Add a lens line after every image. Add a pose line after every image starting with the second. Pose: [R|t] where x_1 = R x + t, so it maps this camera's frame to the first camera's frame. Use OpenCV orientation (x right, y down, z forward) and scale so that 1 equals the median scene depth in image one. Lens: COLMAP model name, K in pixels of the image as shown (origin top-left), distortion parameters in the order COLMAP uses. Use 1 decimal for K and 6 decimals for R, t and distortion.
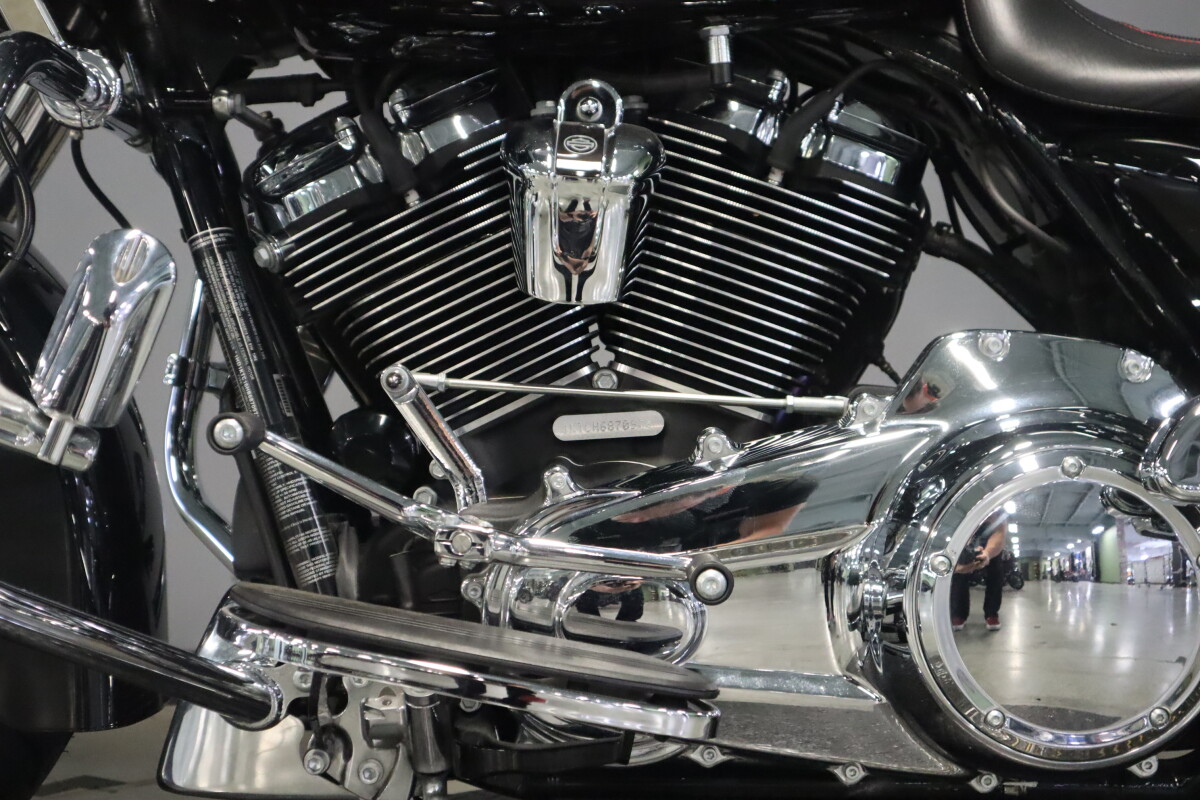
lens RADIAL K [[1725.6, 0, 600.0], [0, 1725.6, 400.0], [0, 0, 1]] dist [0.004545, 0.130421]
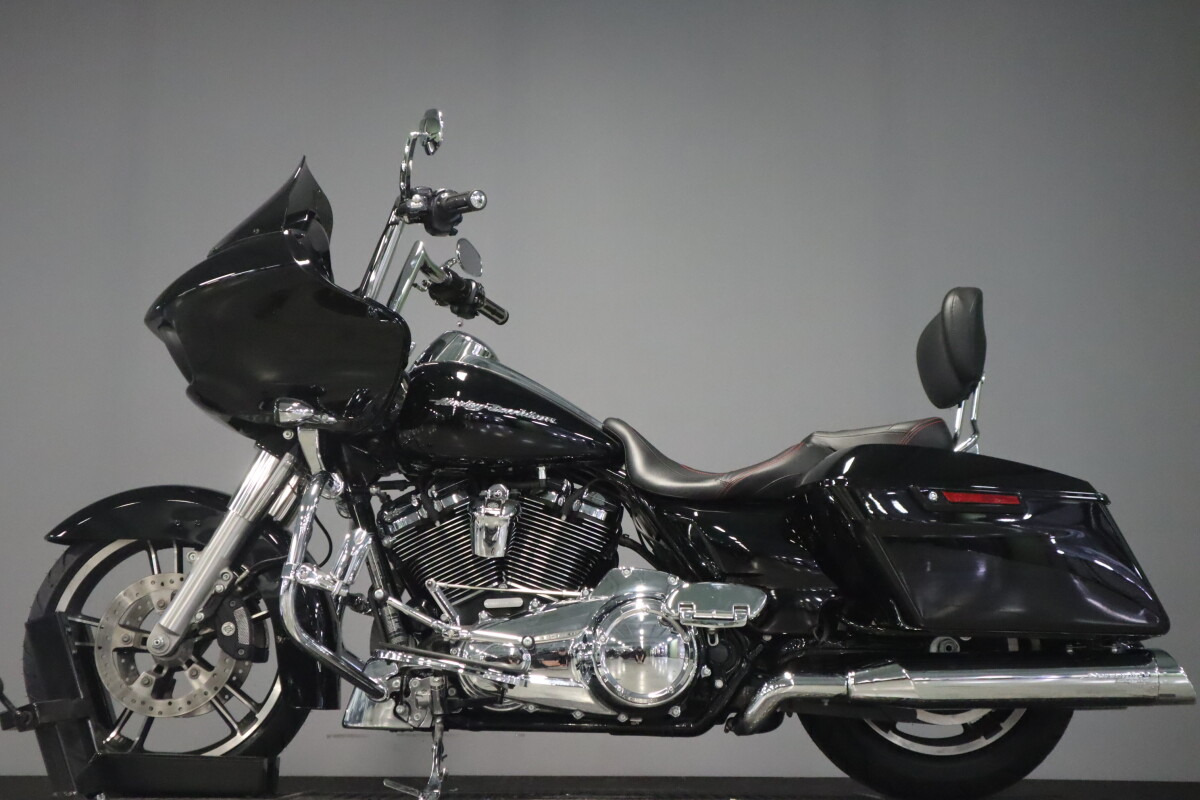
lens RADIAL K [[2140.3, 0, 600.0], [0, 2140.3, 400.0], [0, 0, 1]] dist [0.080683, 0.059291]
pose [[0.999586, 0.009196, -0.027272, 0.261461], [-0.014290, 0.981107, -0.192937, 0.372057], [0.024983, 0.193247, 0.980832, -2.574117]]
